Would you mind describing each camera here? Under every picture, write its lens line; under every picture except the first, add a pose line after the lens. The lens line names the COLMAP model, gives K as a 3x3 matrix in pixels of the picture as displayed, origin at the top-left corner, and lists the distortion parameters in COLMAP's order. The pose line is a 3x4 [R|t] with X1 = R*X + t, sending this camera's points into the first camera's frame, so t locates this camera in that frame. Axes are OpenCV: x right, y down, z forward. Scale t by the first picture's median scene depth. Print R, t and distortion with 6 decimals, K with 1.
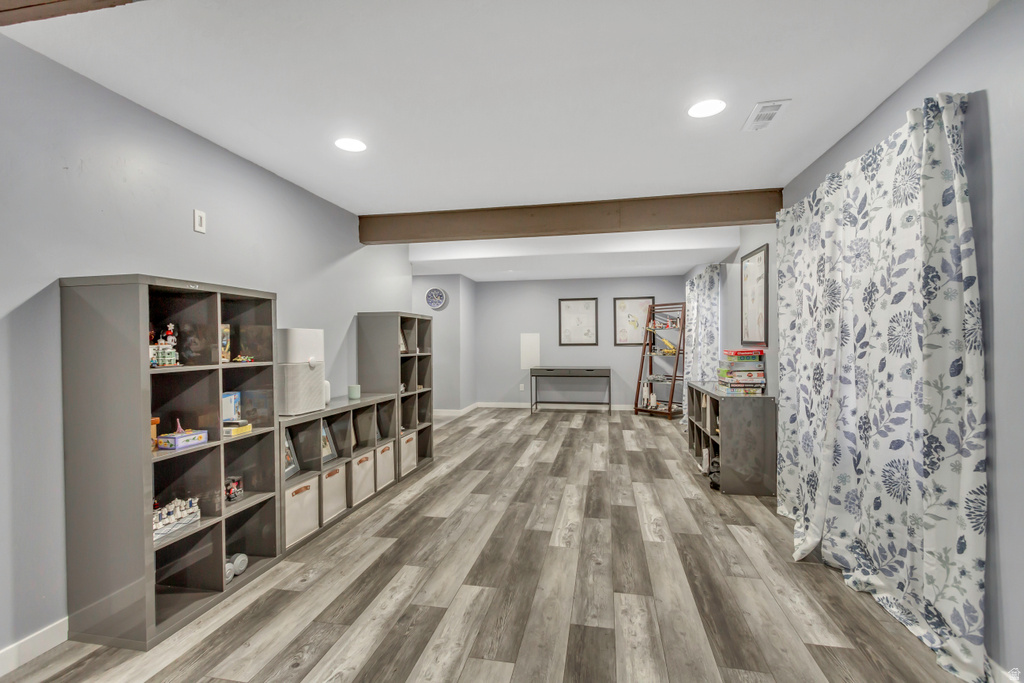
lens RADIAL K [[470.6, 0, 513.3], [0, 470.6, 345.8], [0, 0, 1]] dist [0.003780, 0.000057]
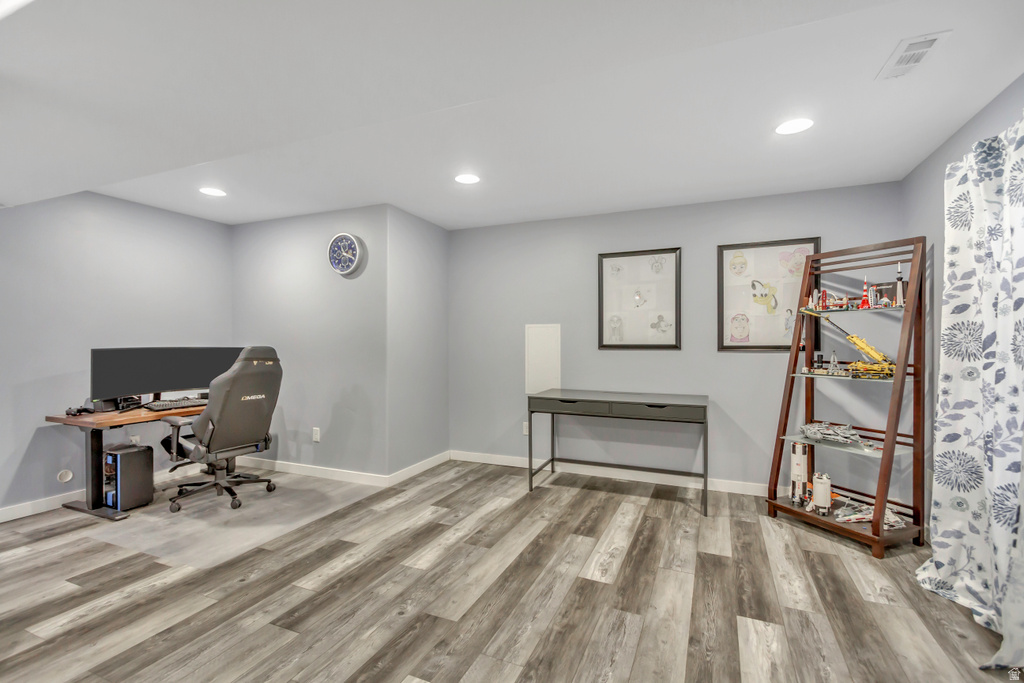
lens RADIAL K [[470.6, 0, 509.4], [0, 470.6, 346.0], [0, 0, 1]] dist [0.003780, 0.000057]
pose [[0.976264, 0.011028, -0.216304, 0.240385], [-0.010534, 0.999939, 0.003435, -0.008038], [0.216328, -0.001075, 0.976320, 1.060229]]
